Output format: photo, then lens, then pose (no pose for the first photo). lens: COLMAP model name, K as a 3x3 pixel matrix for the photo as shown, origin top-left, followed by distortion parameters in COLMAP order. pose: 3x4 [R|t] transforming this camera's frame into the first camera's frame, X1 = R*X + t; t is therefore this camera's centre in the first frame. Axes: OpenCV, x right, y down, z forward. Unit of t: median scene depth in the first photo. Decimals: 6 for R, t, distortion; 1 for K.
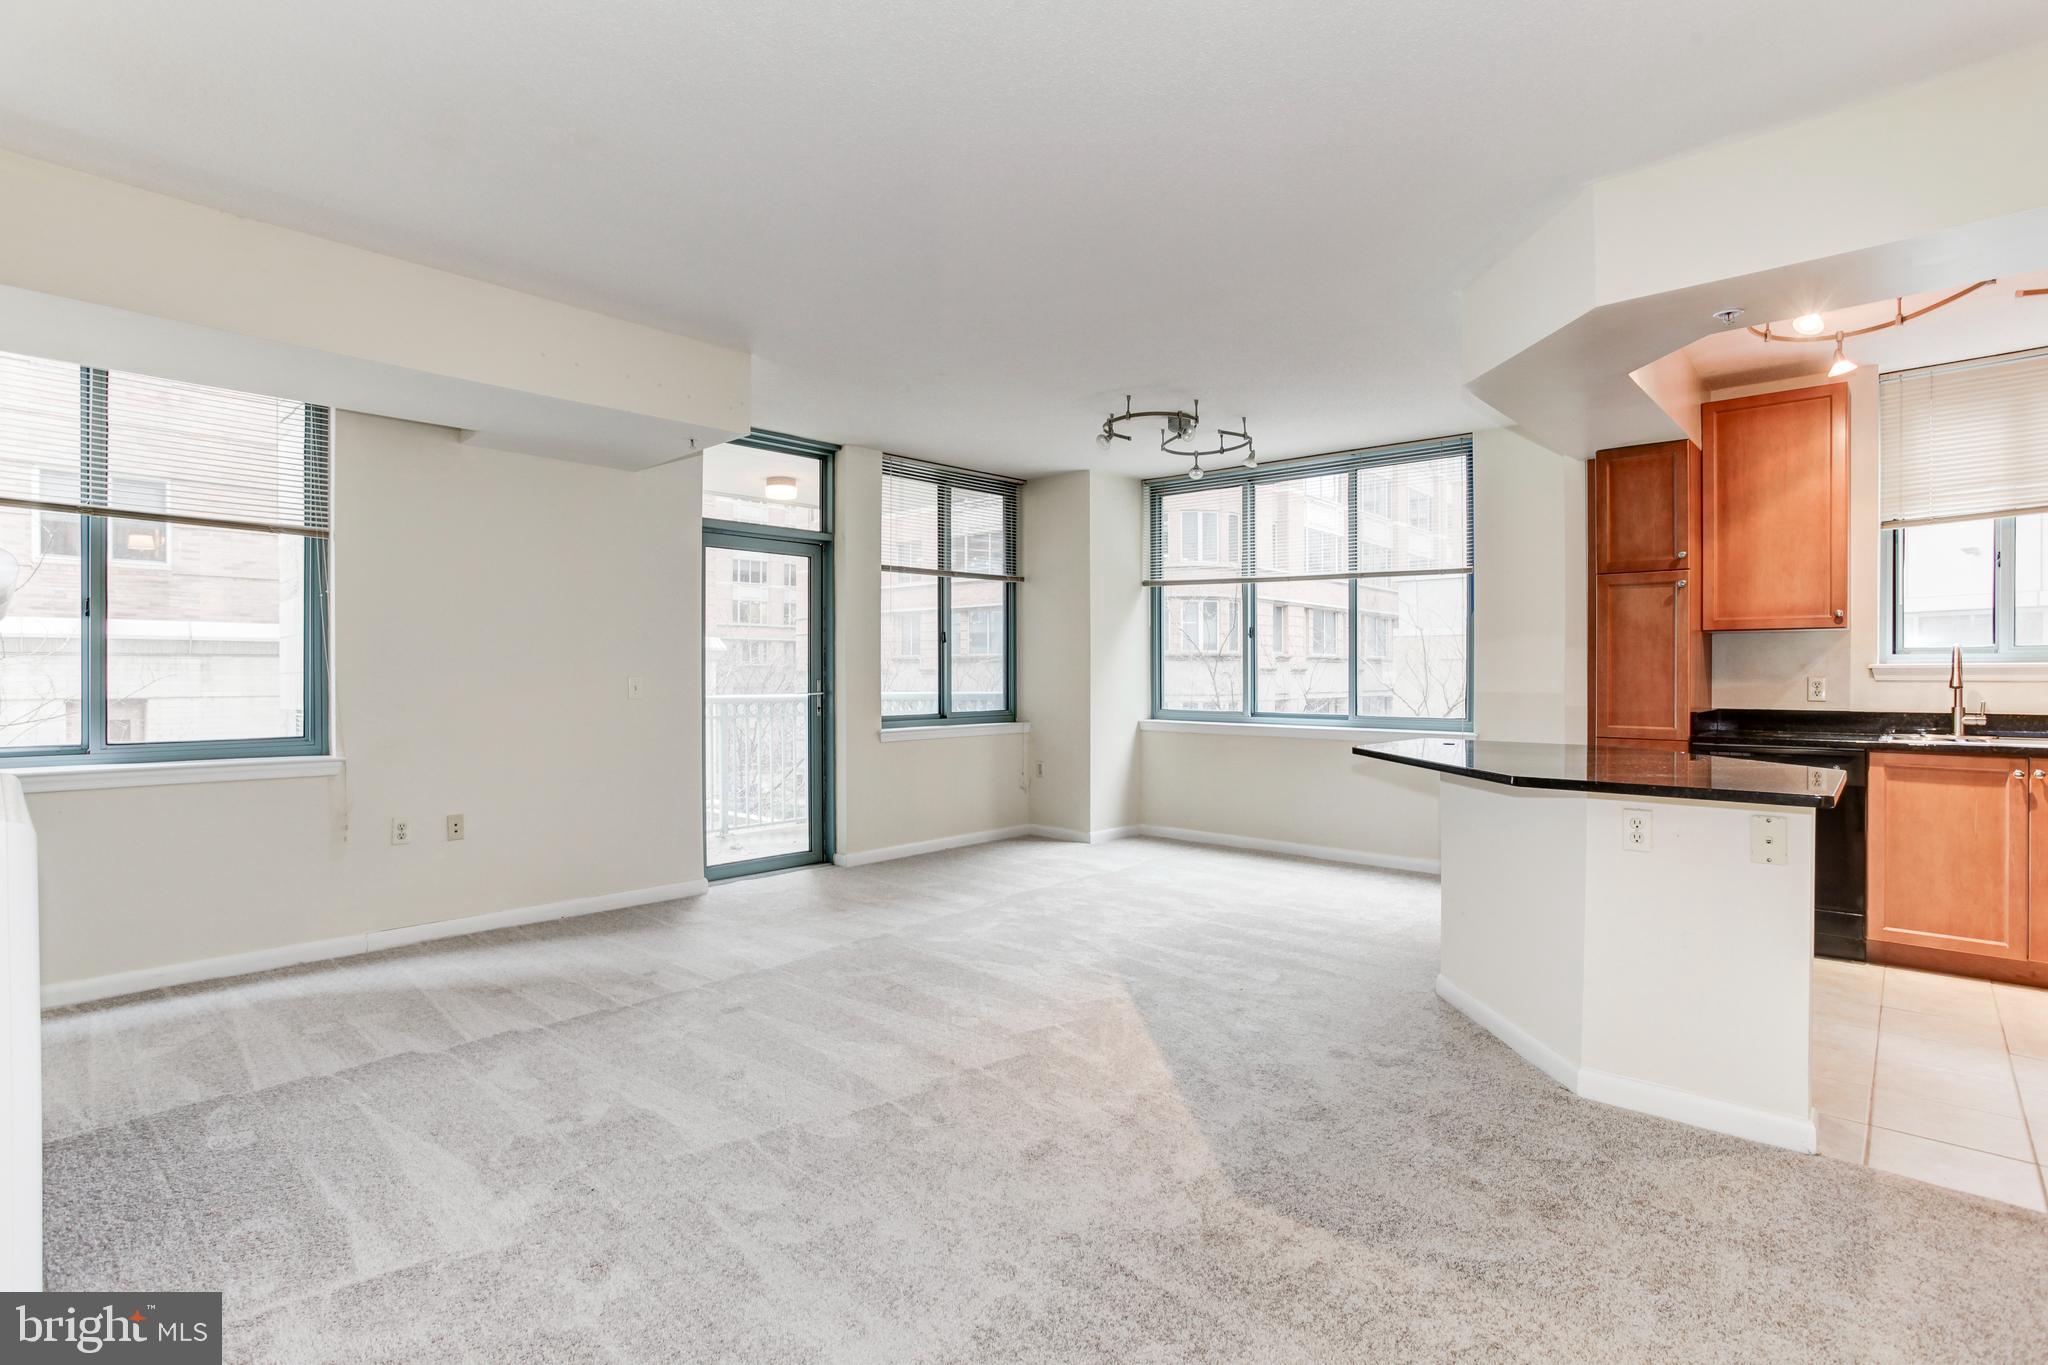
lens RADIAL K [[1012.6, 0, 1021.9], [0, 1012.6, 673.3], [0, 0, 1]] dist [-0.061766, 0.040316]
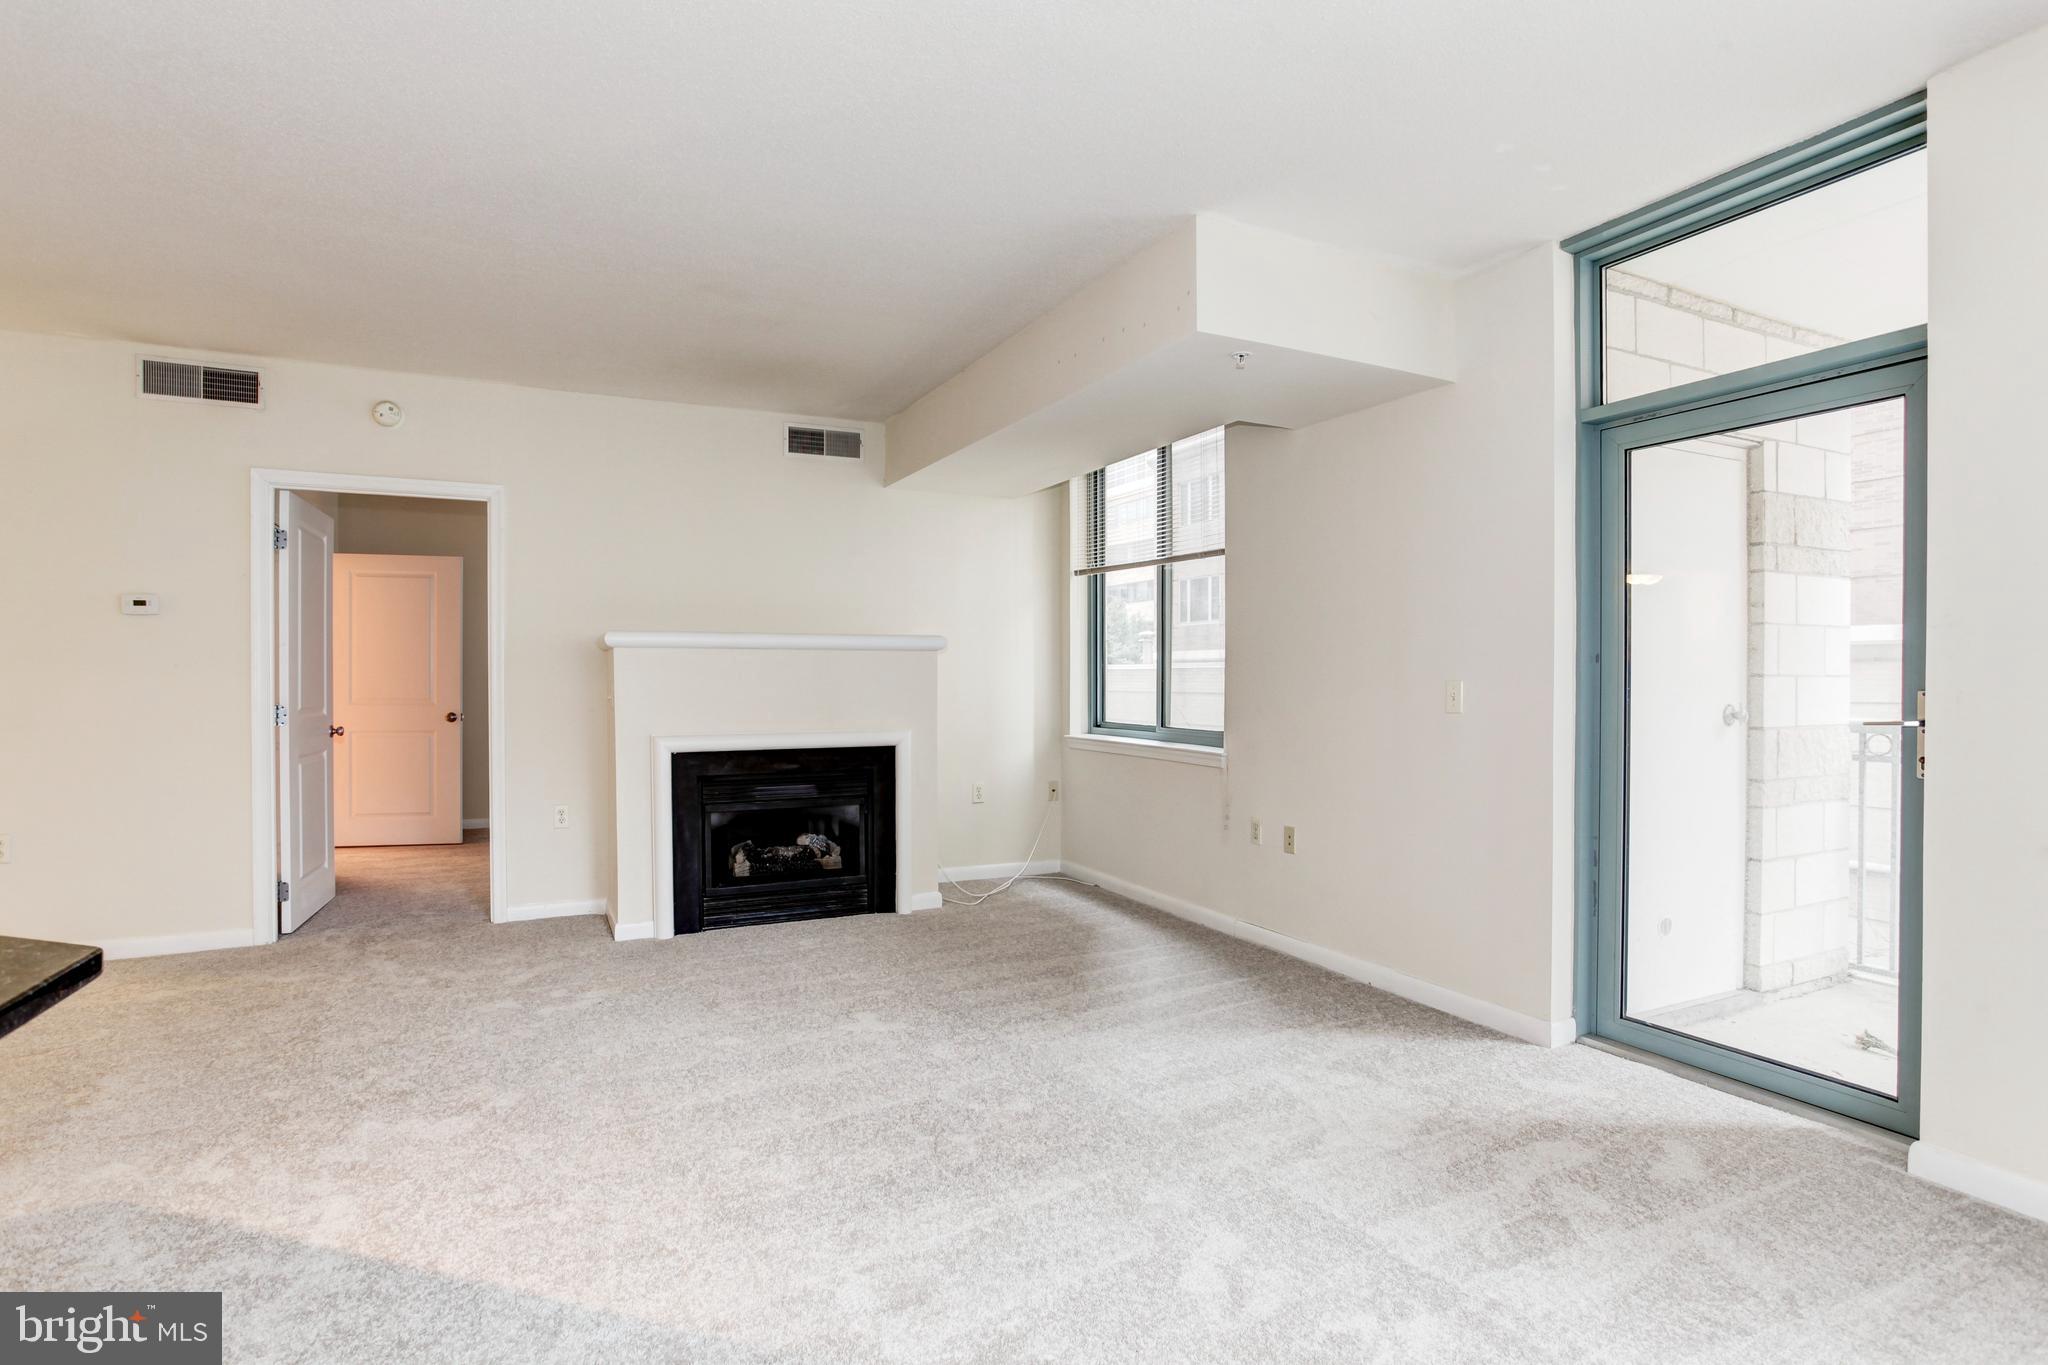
lens RADIAL K [[1020.0, 0, 1033.2], [0, 1020.0, 682.2], [0, 0, 1]] dist [-0.041216, 0.022138]
pose [[-0.358540, 0.001903, -0.933513, 0.308368], [-0.000117, 0.999998, 0.002084, 0.003499], [0.933515, 0.000856, -0.358539, 0.842356]]
